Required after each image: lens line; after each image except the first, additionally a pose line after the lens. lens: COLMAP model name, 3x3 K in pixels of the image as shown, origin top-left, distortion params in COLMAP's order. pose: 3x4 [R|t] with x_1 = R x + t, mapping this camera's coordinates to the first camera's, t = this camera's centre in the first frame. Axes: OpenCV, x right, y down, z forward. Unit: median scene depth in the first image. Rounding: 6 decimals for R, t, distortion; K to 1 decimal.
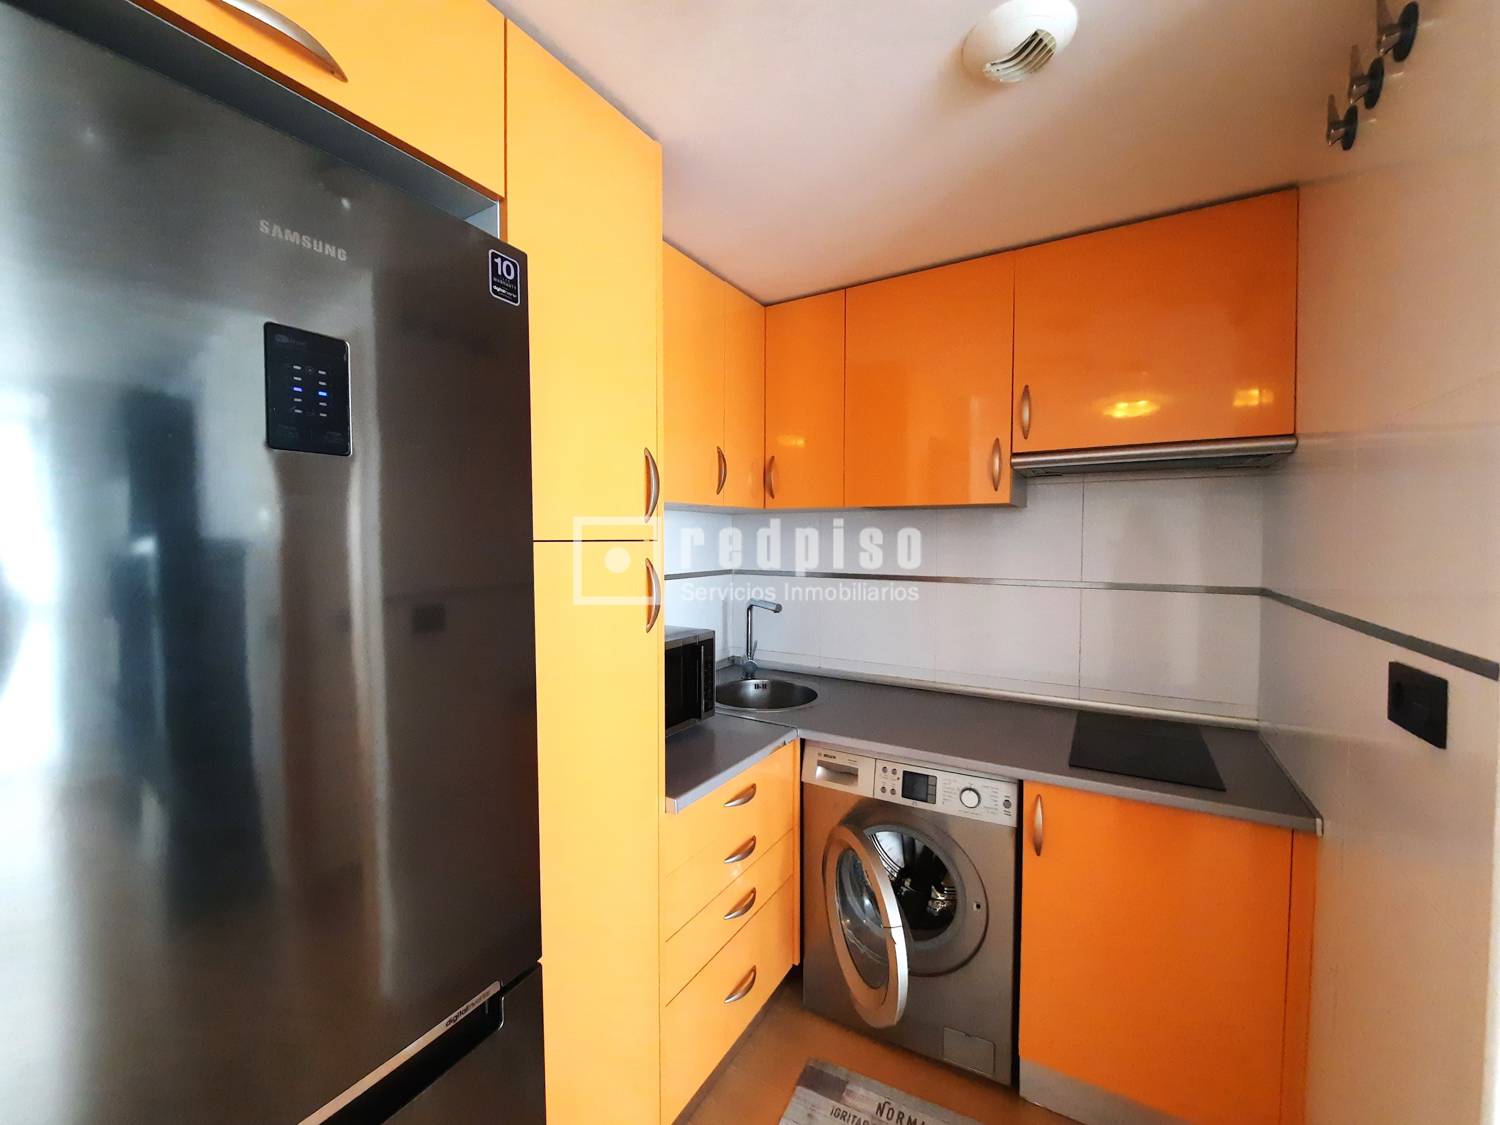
lens RADIAL K [[601.8, 0, 742.4], [0, 601.8, 557.6], [0, 0, 1]] dist [-0.008292, -0.001903]
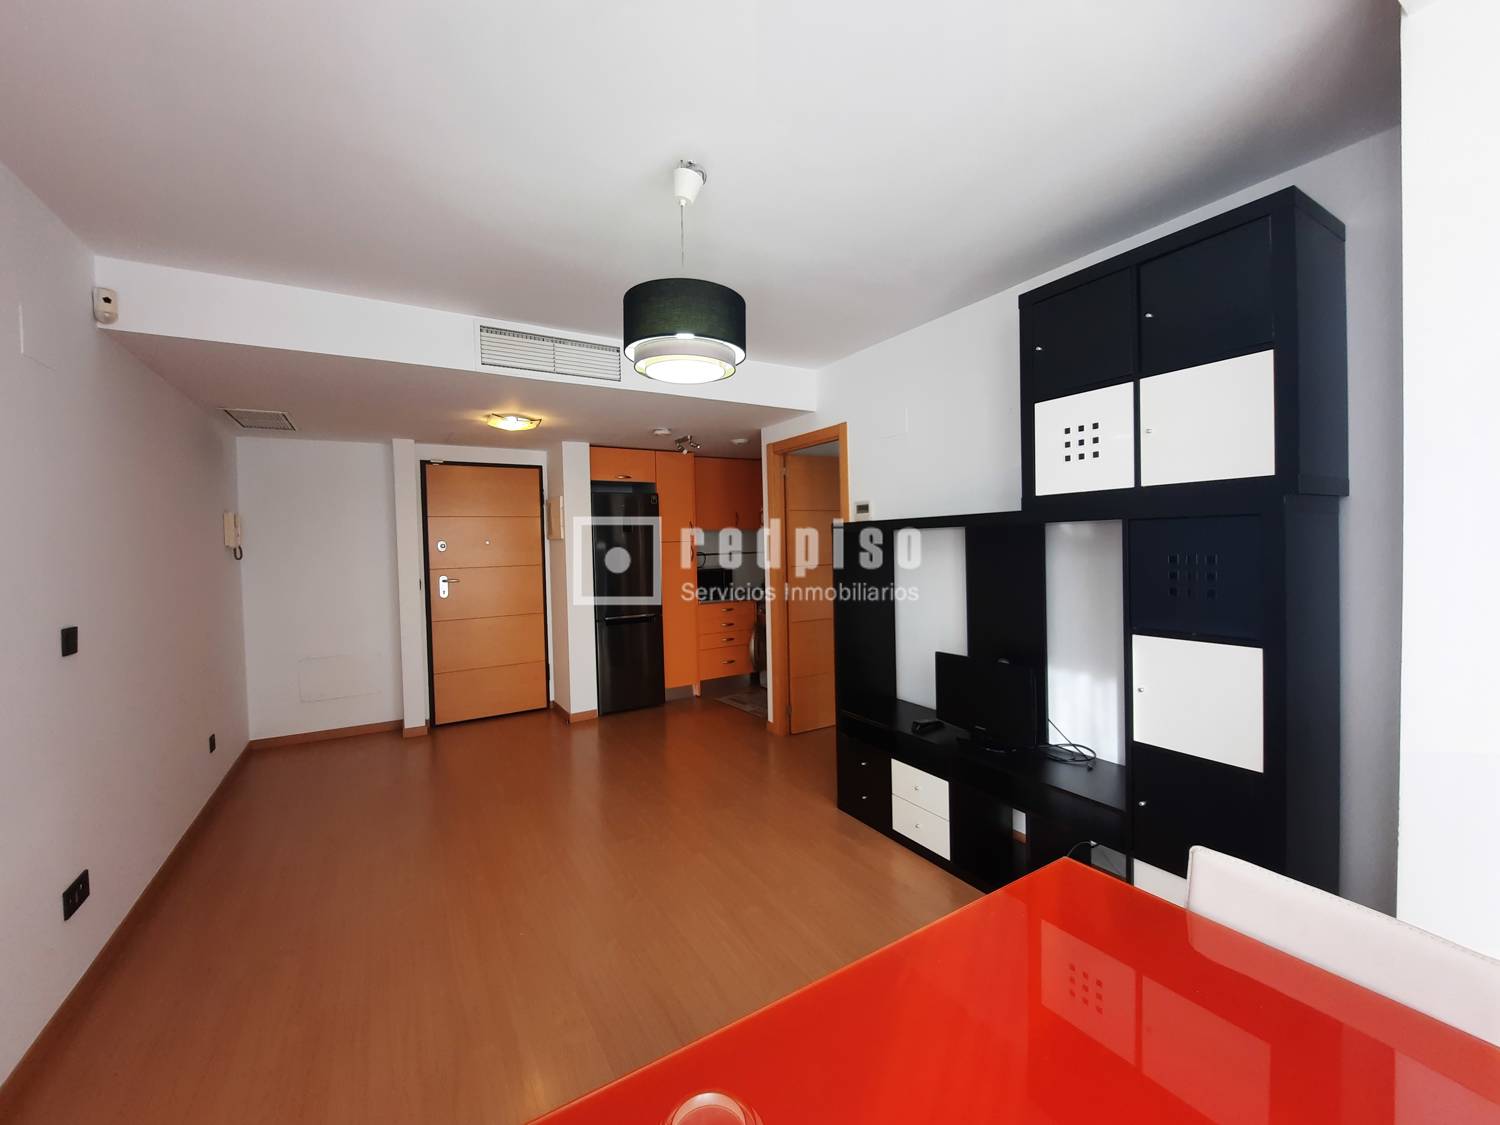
lens RADIAL K [[601.8, 0, 748.0], [0, 601.8, 559.9], [0, 0, 1]] dist [-0.008292, -0.001903]
pose [[0.888939, 0.005327, -0.457995, 1.672421], [0.004343, 0.999789, 0.020057, 0.012670], [0.458006, -0.019819, 0.888728, -2.065445]]
